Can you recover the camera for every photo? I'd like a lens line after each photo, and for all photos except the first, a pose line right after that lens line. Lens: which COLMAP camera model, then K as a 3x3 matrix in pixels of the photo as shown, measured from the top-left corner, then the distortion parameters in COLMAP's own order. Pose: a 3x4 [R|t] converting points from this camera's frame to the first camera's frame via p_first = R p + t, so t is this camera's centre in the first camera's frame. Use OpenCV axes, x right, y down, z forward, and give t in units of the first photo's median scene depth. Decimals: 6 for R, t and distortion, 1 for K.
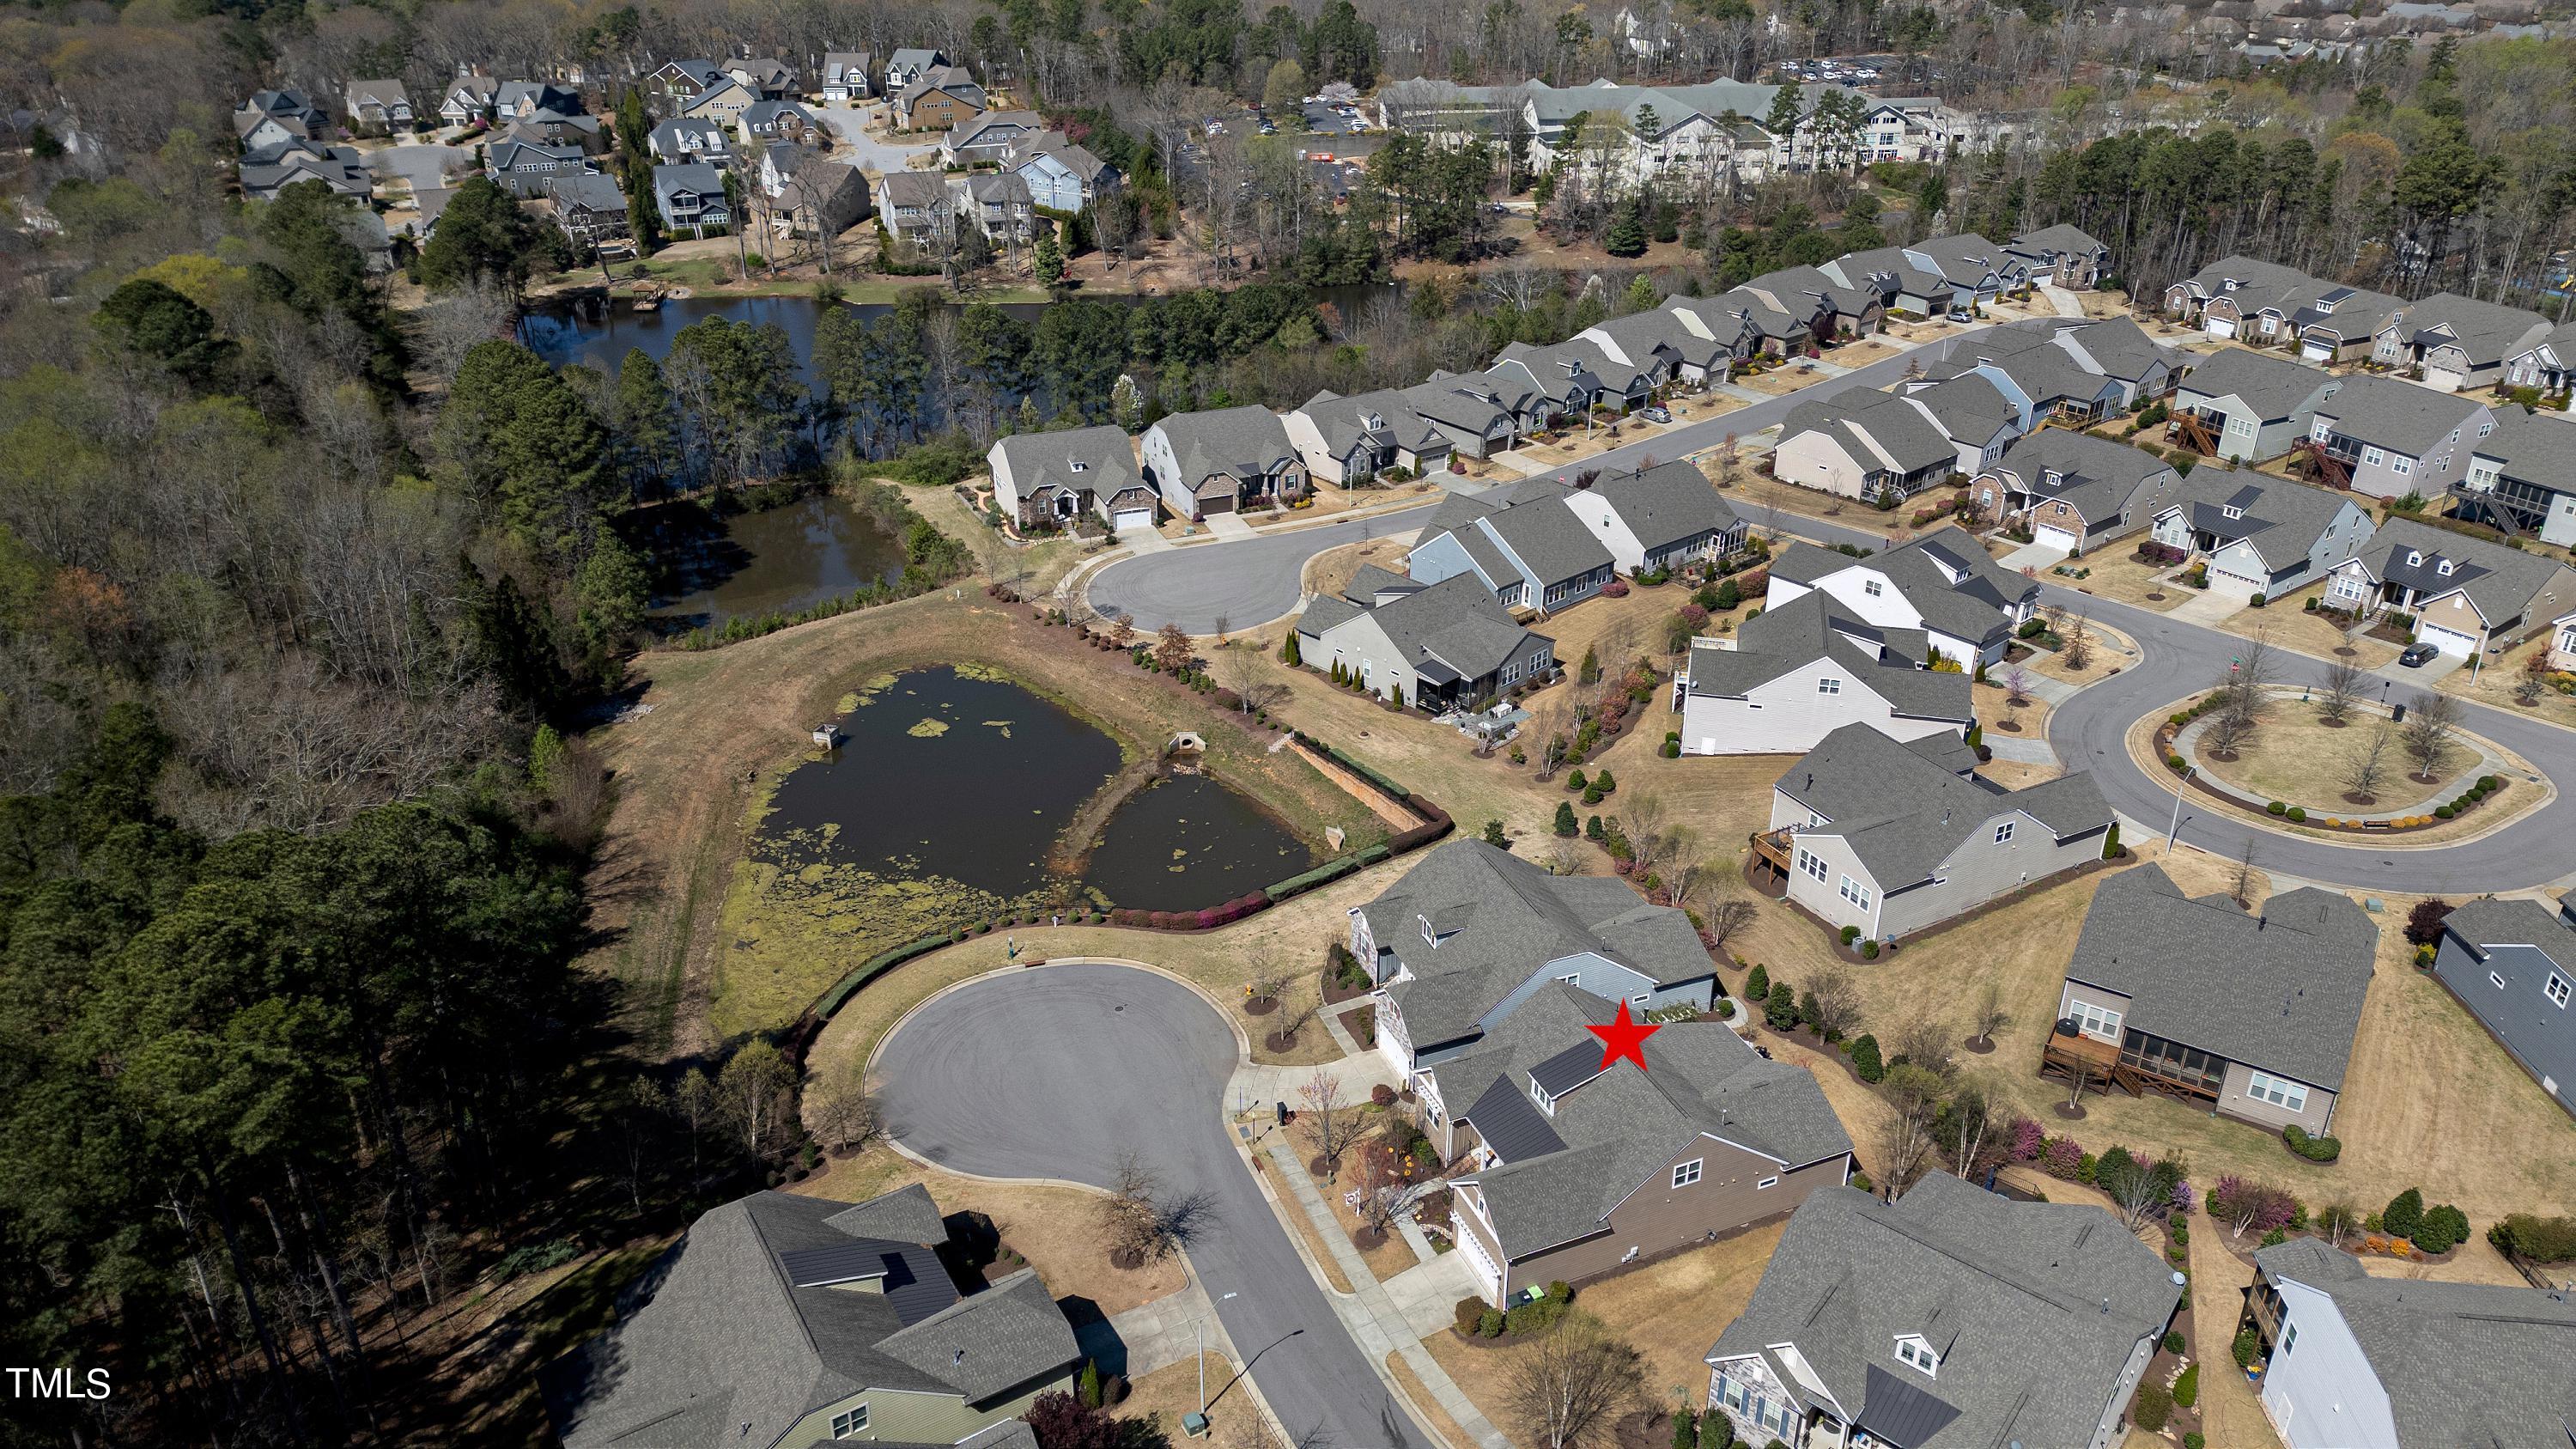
lens RADIAL K [[1810.1, 0, 1280.6], [0, 1810.1, 666.5], [0, 0, 1]] dist [0.076898, -0.085352]
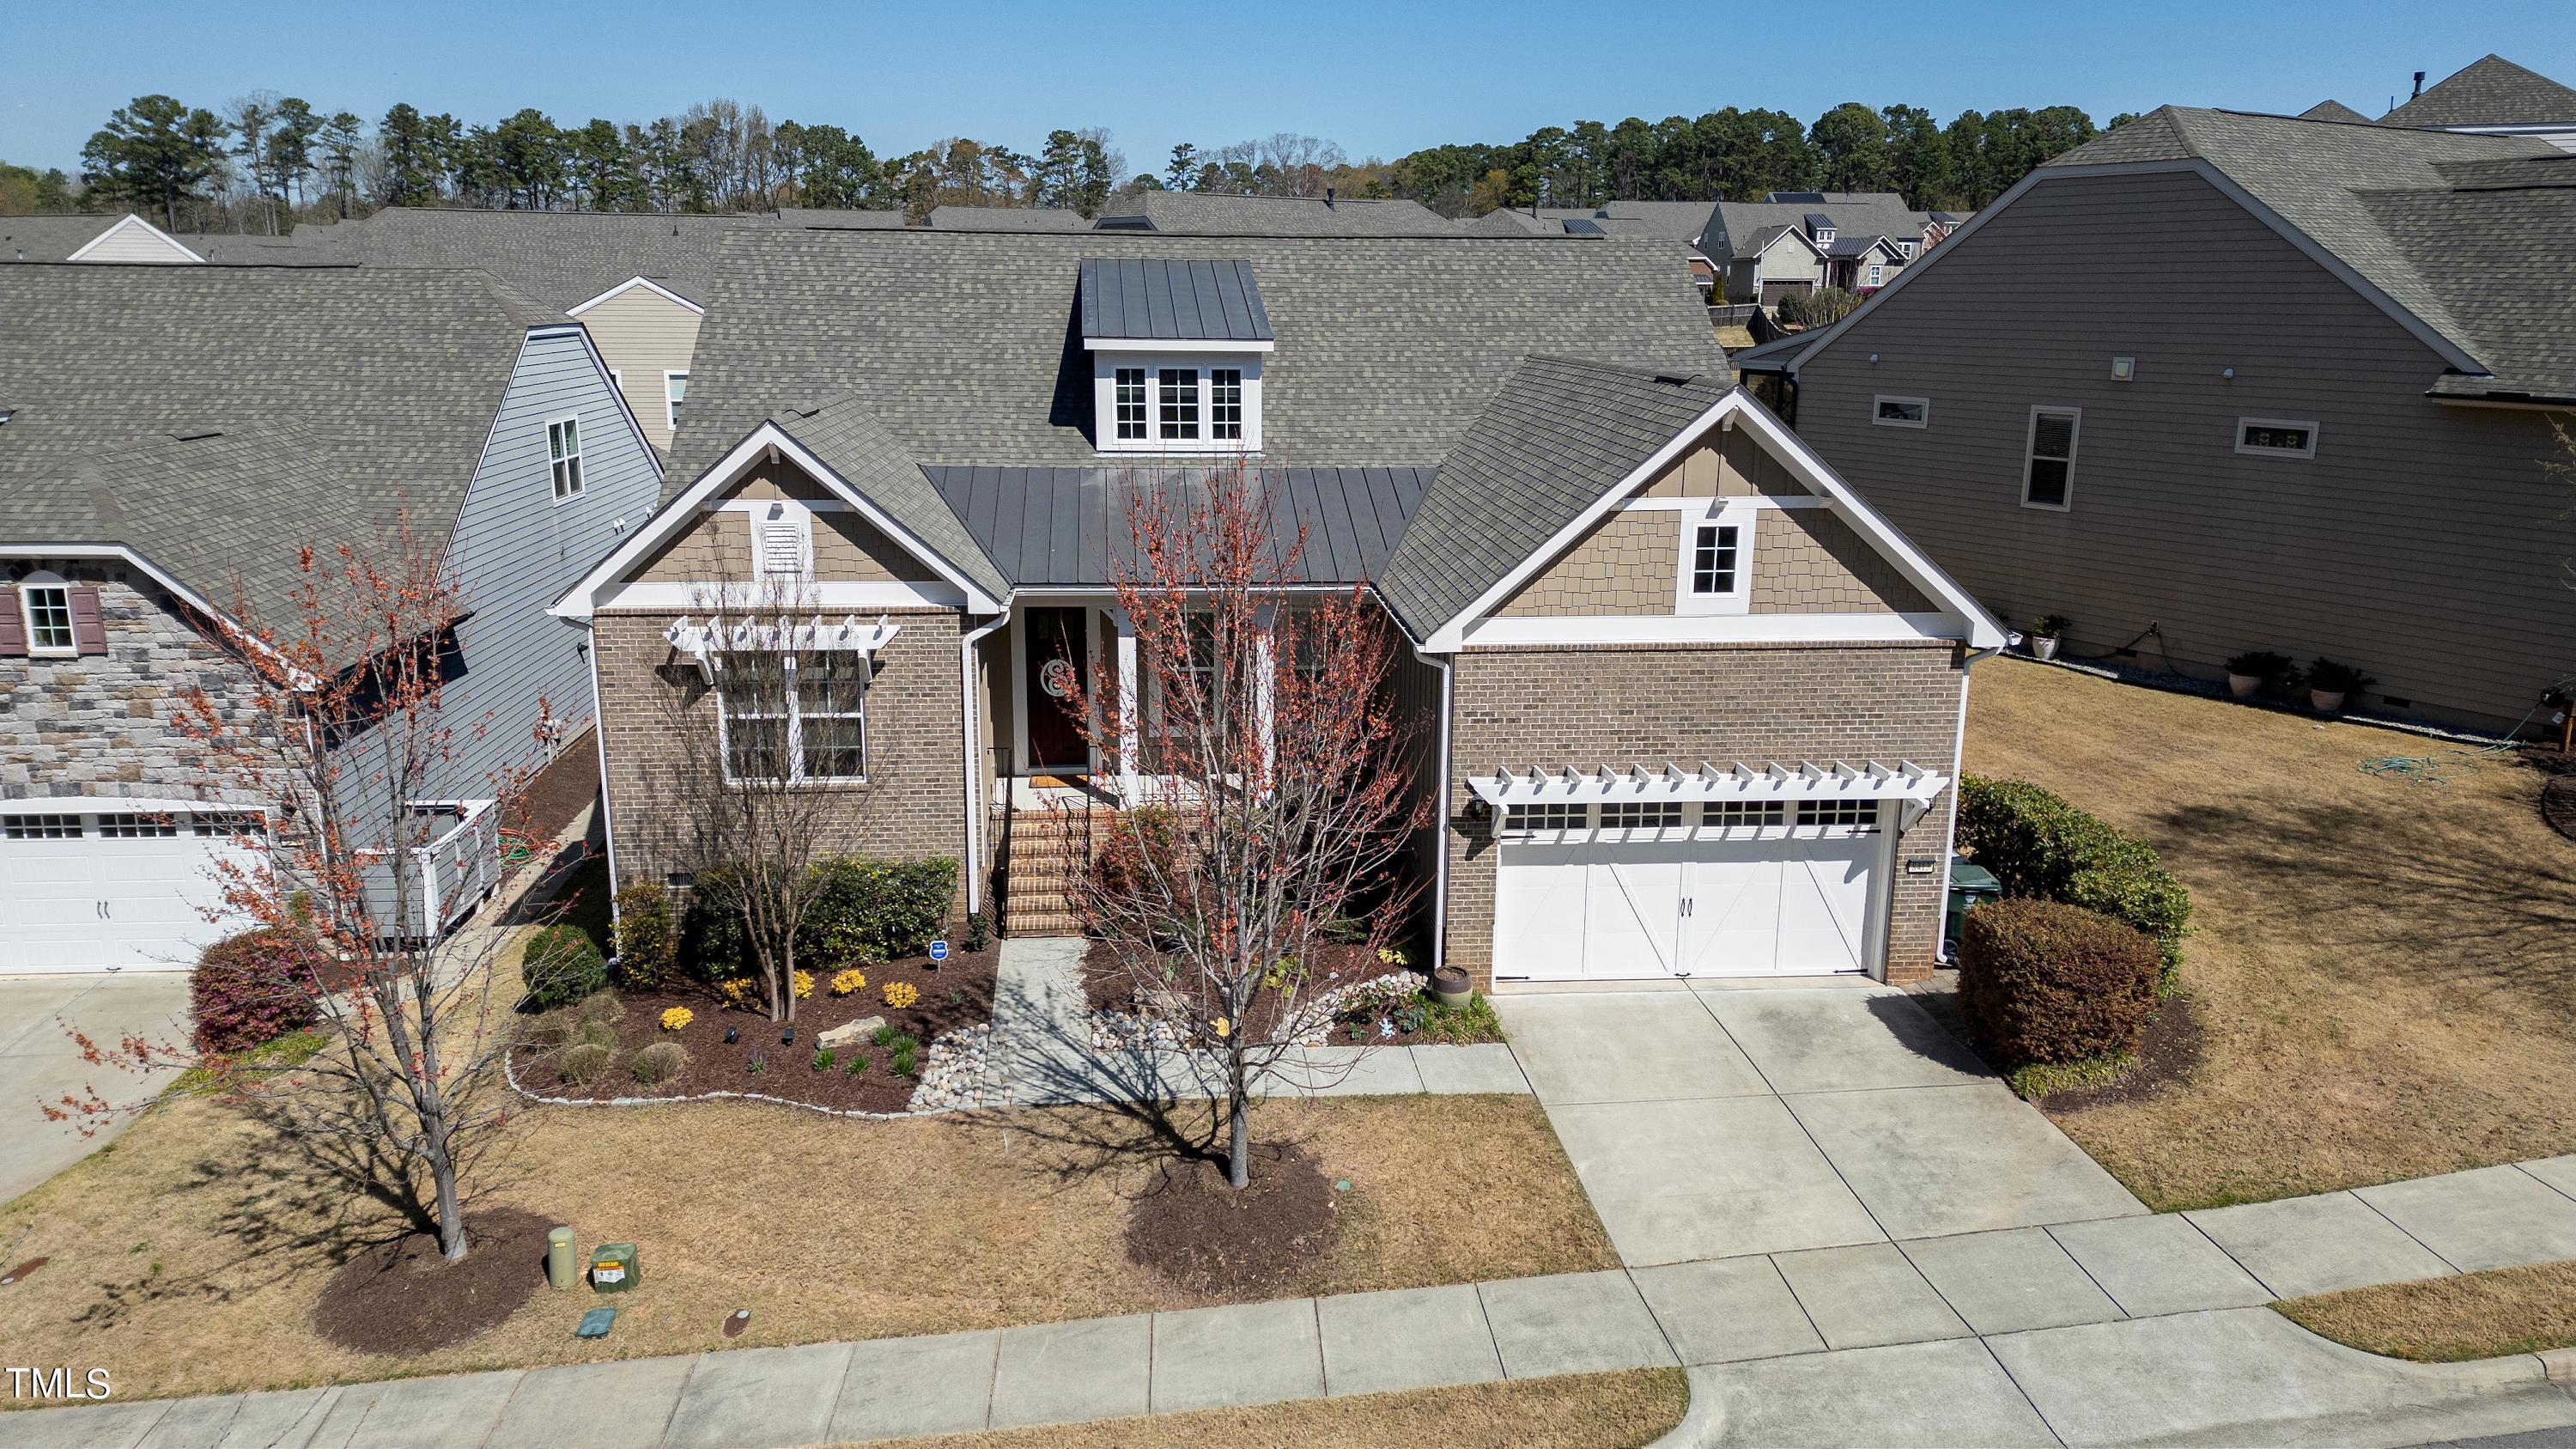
lens RADIAL K [[1798.8, 0, 1294.2], [0, 1798.8, 724.6], [0, 0, 1]] dist [0.076696, -0.072883]
pose [[0.304710, -0.230307, 0.924181, -0.066128], [0.396822, 0.912795, 0.096635, 0.199900], [-0.865843, 0.337289, 0.369529, 0.706945]]
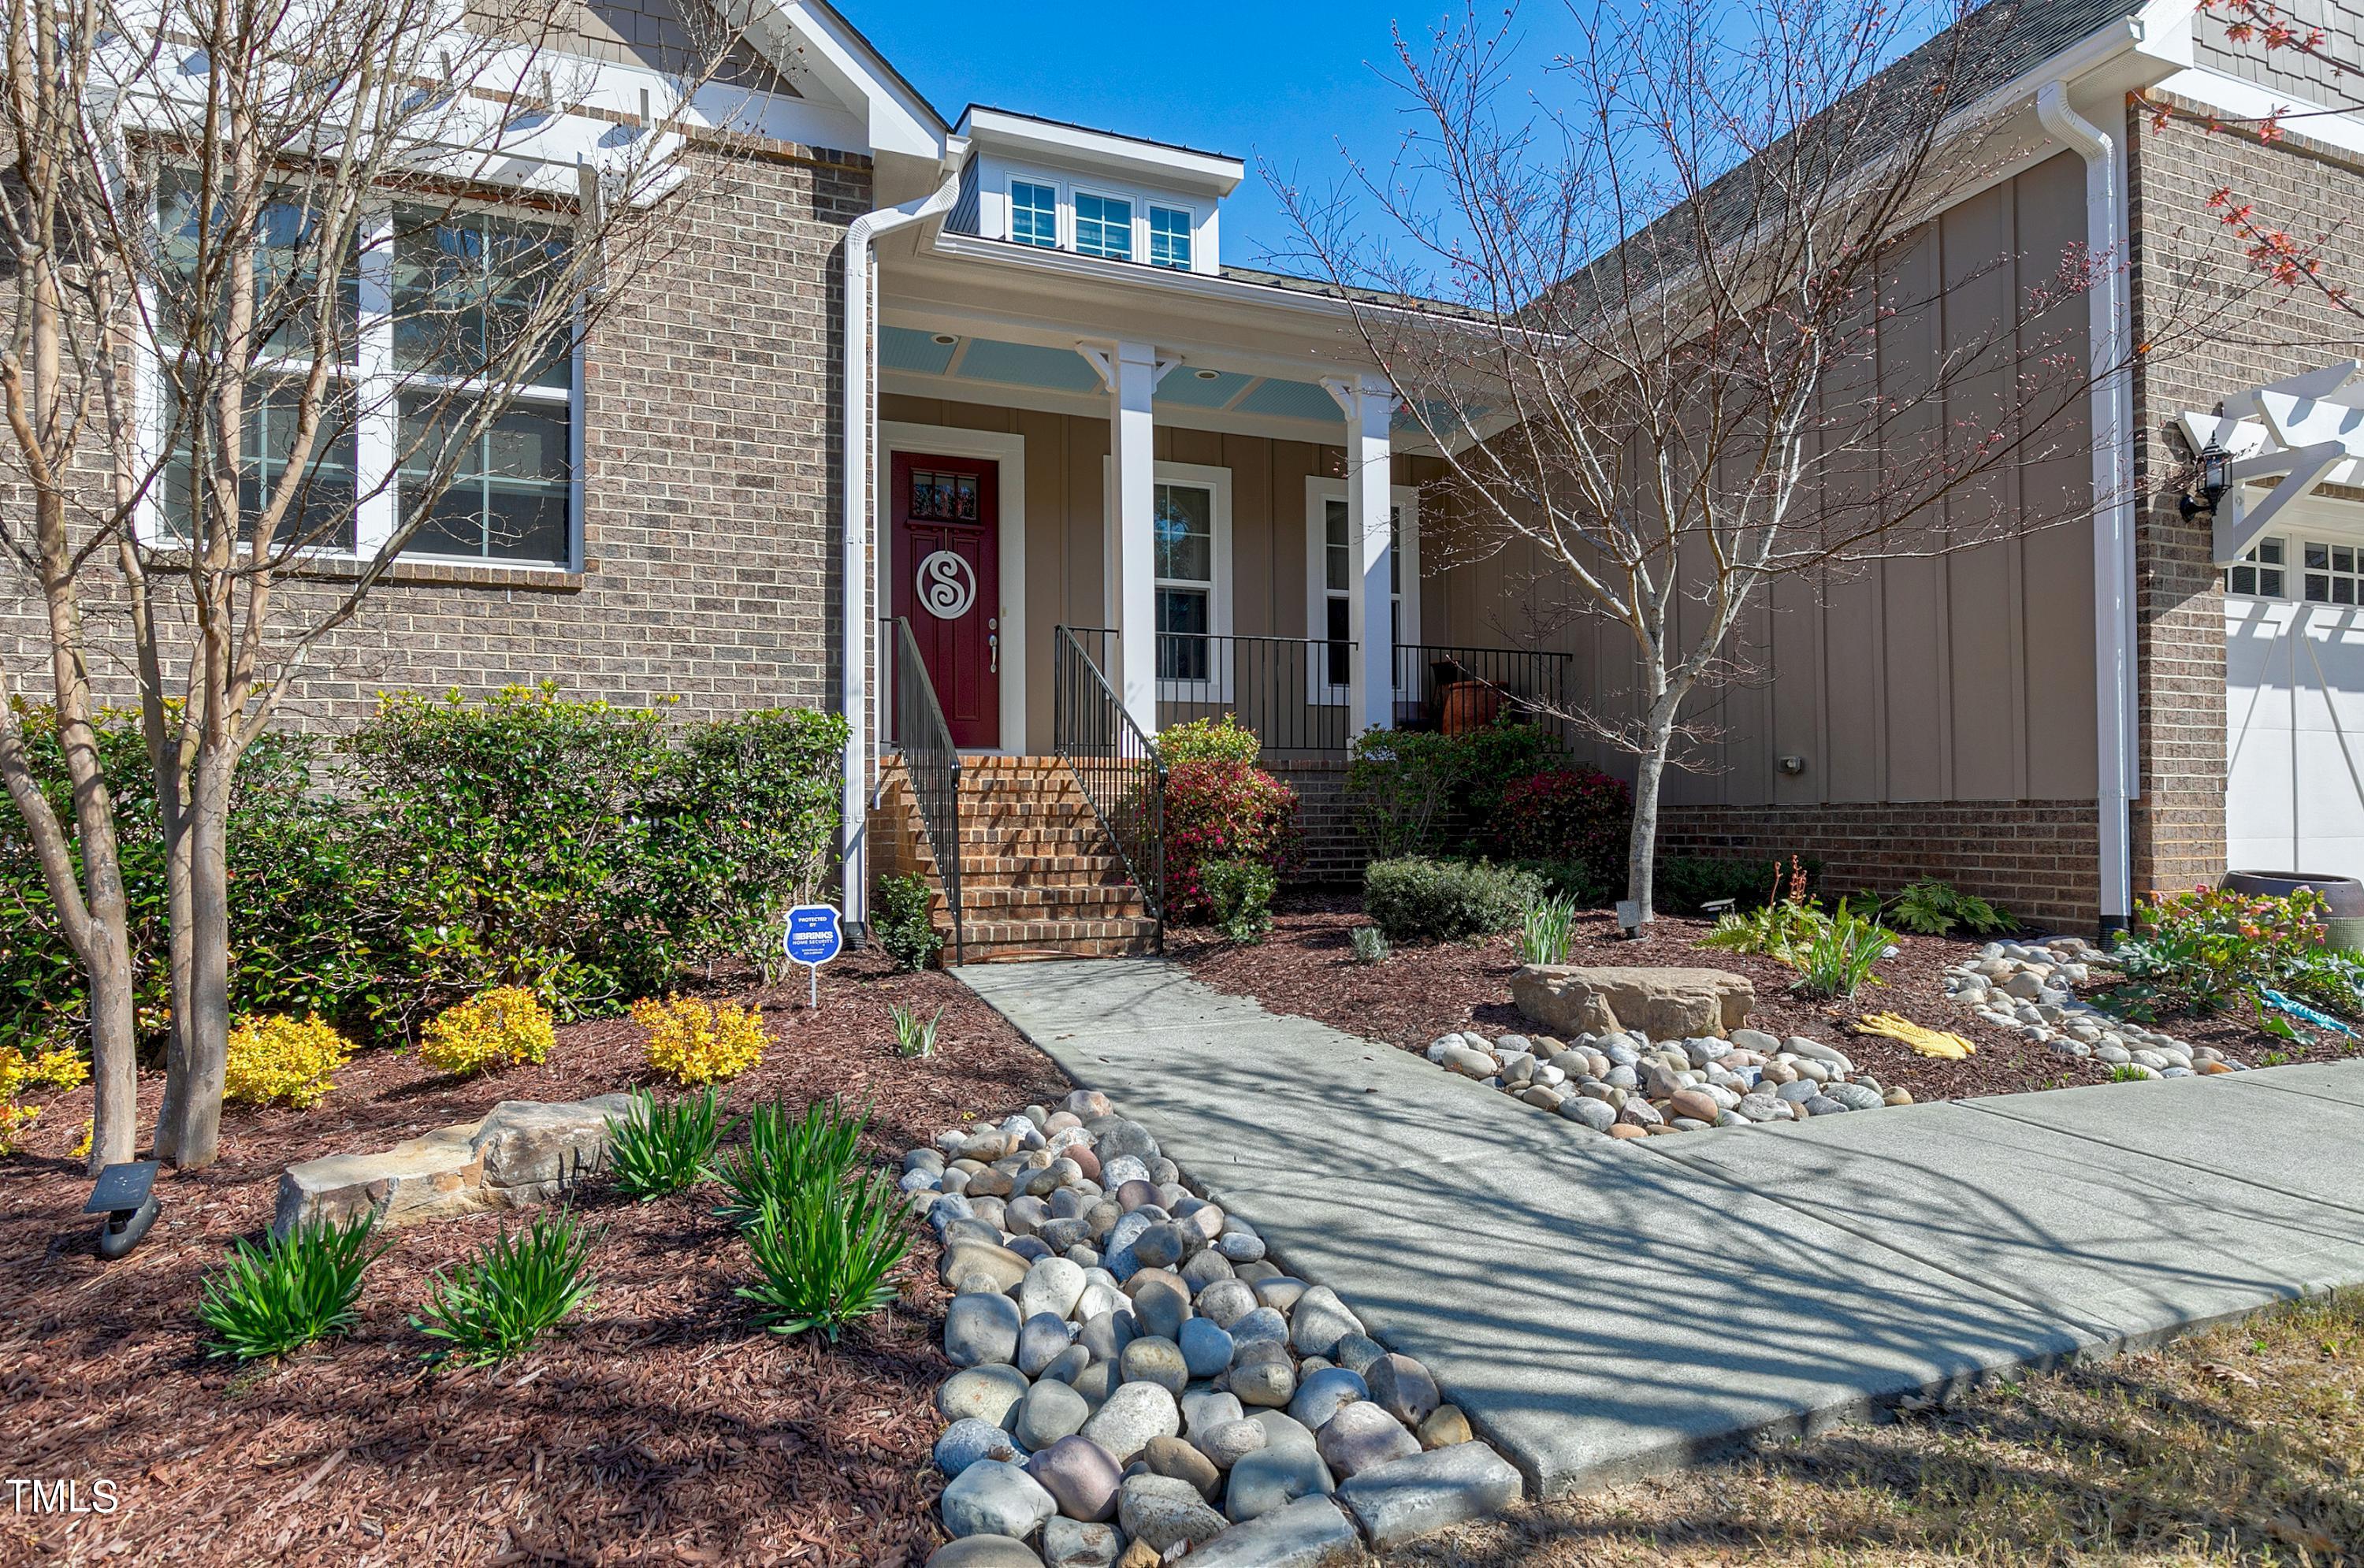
lens RADIAL K [[1157.5, 0, 1168.2], [0, 1157.5, 797.7], [0, 0, 1]] dist [-0.005006, -0.000546]
pose [[0.047504, 0.011904, 0.998800, 0.031837], [0.427813, 0.903332, -0.031114, 0.221952], [-0.902618, 0.428778, 0.037819, 0.784982]]
